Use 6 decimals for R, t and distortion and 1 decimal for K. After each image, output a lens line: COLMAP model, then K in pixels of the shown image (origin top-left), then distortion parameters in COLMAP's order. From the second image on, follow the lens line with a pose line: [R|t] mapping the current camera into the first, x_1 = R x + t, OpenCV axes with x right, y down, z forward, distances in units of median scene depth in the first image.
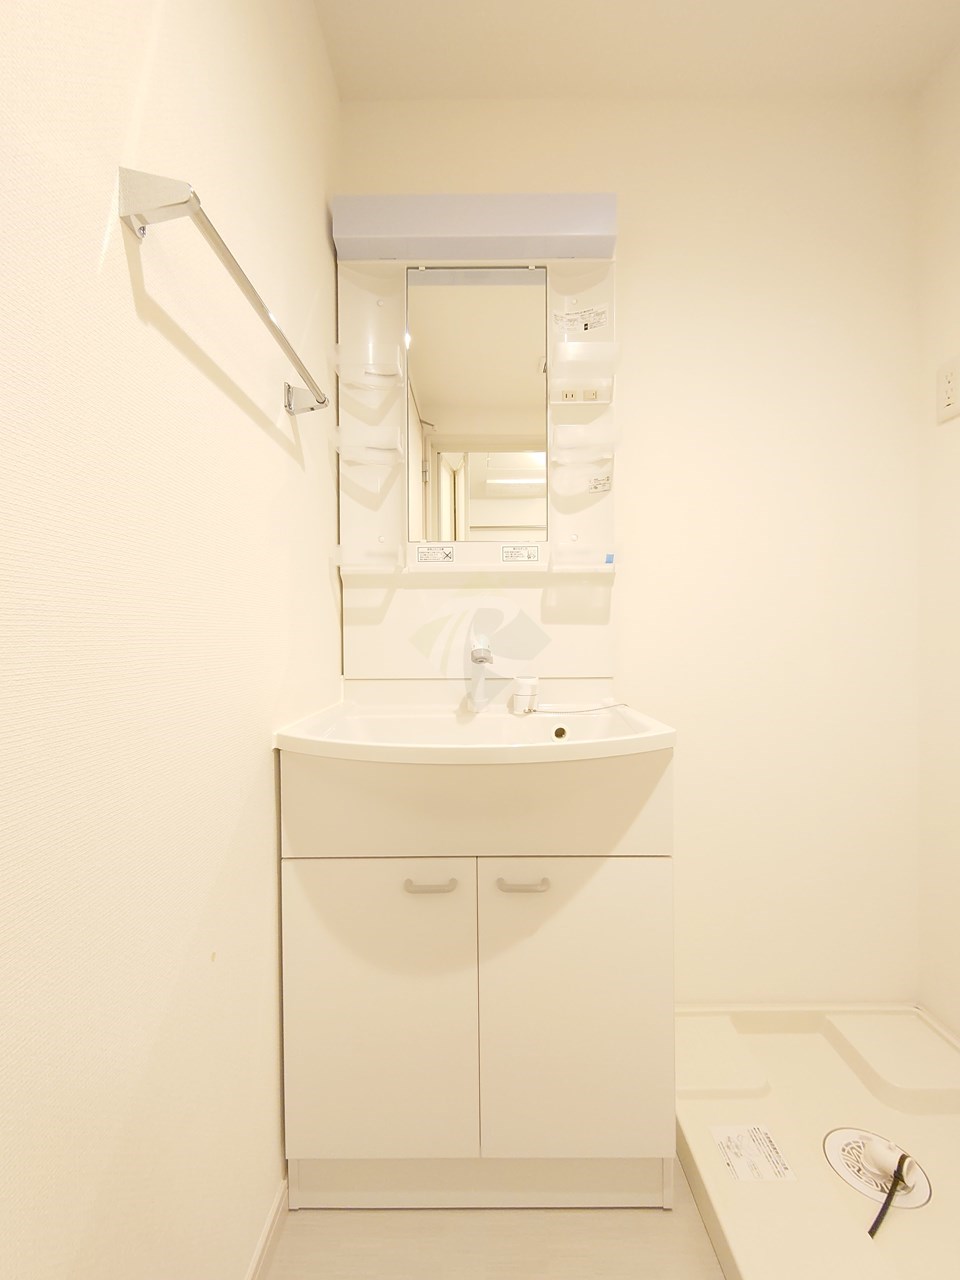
lens RADIAL K [[552.0, 0, 478.6], [0, 552.0, 641.6], [0, 0, 1]] dist [-0.000038, -0.002168]
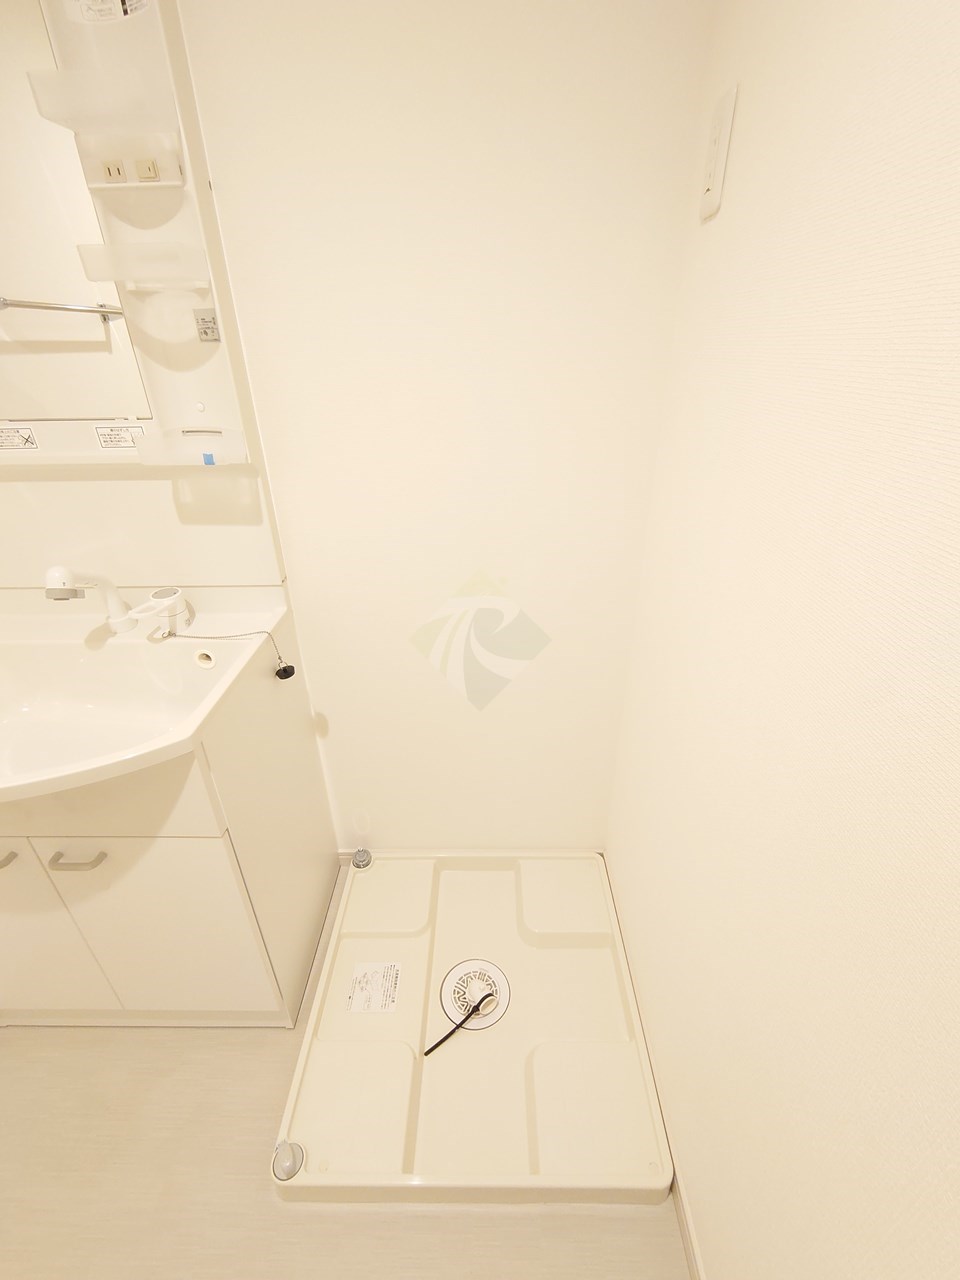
lens RADIAL K [[552.0, 0, 483.6], [0, 552.0, 644.6], [0, 0, 1]] dist [-0.000038, -0.002168]
pose [[0.999973, -0.005778, -0.004555, 0.577952], [0.007242, 0.882259, 0.470708, -0.262924], [0.001299, -0.470729, 0.882277, 0.202898]]
